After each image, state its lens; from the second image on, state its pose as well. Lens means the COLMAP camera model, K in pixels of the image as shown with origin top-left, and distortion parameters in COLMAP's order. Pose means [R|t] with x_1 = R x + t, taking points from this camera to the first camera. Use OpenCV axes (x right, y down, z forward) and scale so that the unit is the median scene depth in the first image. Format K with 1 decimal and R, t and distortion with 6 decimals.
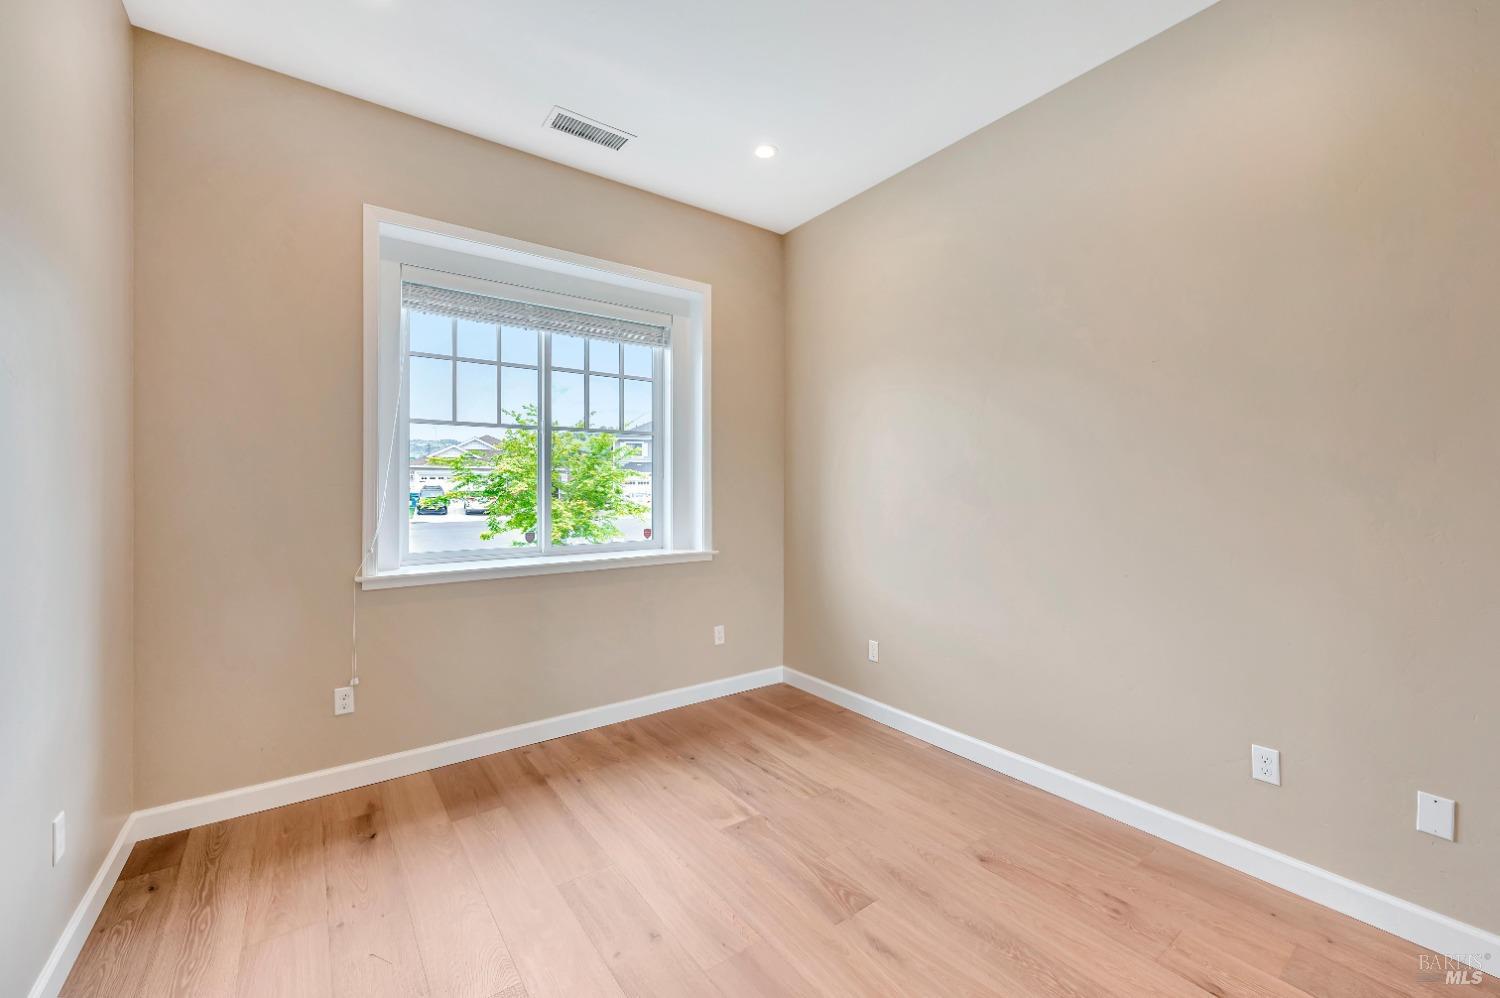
lens RADIAL K [[604.6, 0, 749.9], [0, 604.6, 491.3], [0, 0, 1]] dist [-0.000349, 0.000733]
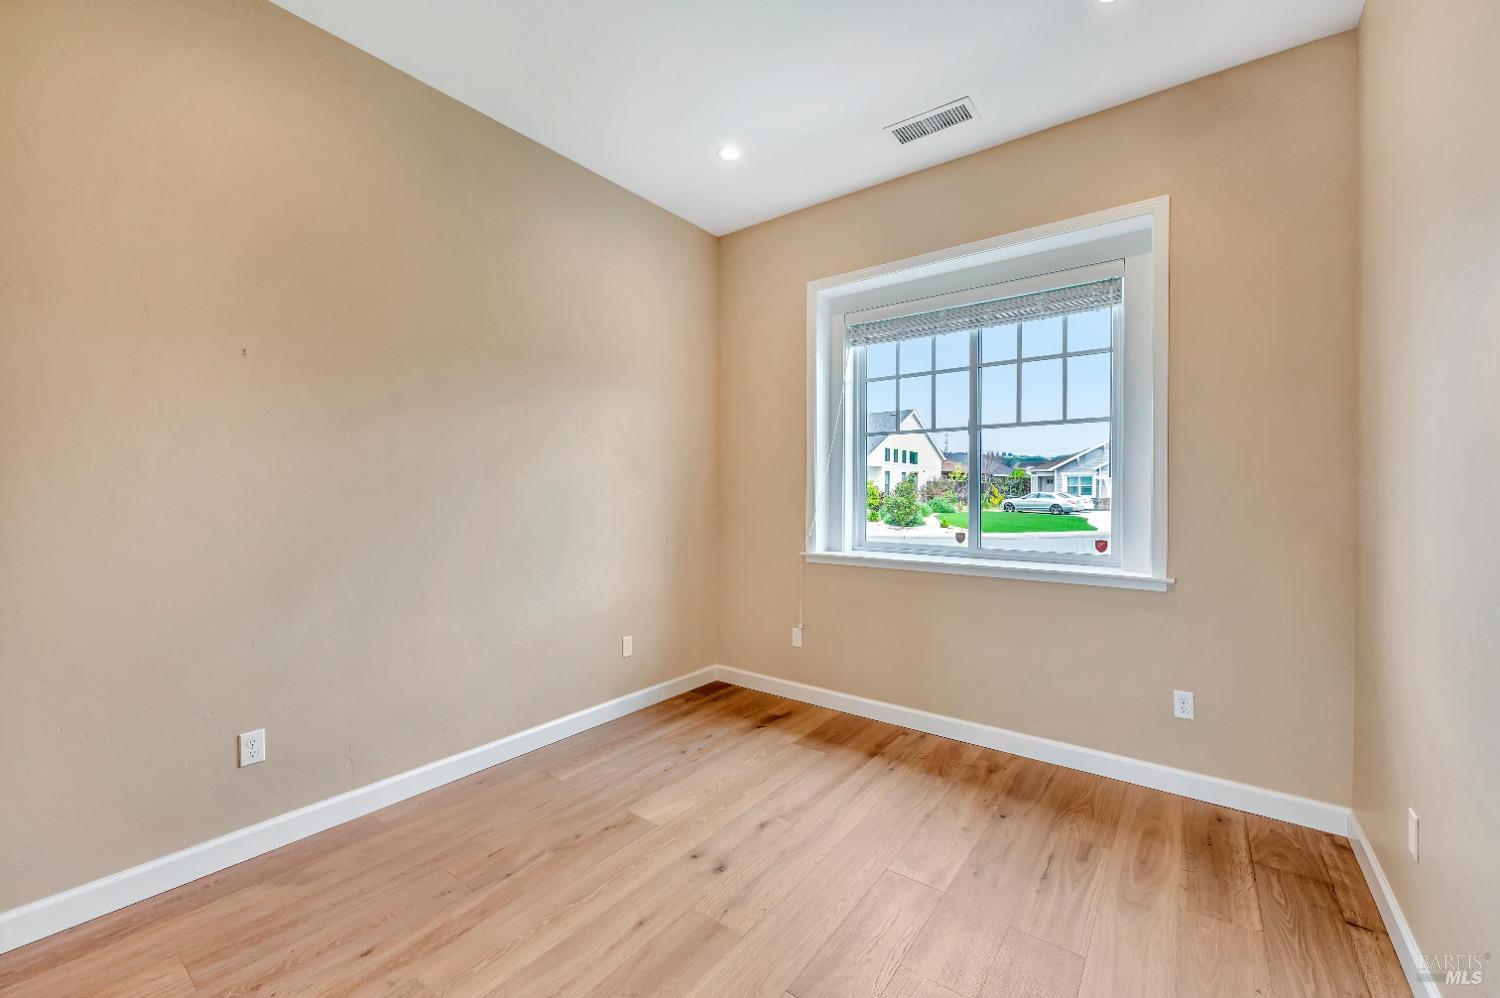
lens RADIAL K [[604.6, 0, 746.3], [0, 604.6, 496.2], [0, 0, 1]] dist [-0.000349, 0.000733]
pose [[0.278273, 0.011812, -0.960429, 0.558829], [-0.002847, 0.999930, 0.011473, -0.003063], [0.960498, -0.000458, 0.278287, 0.409688]]
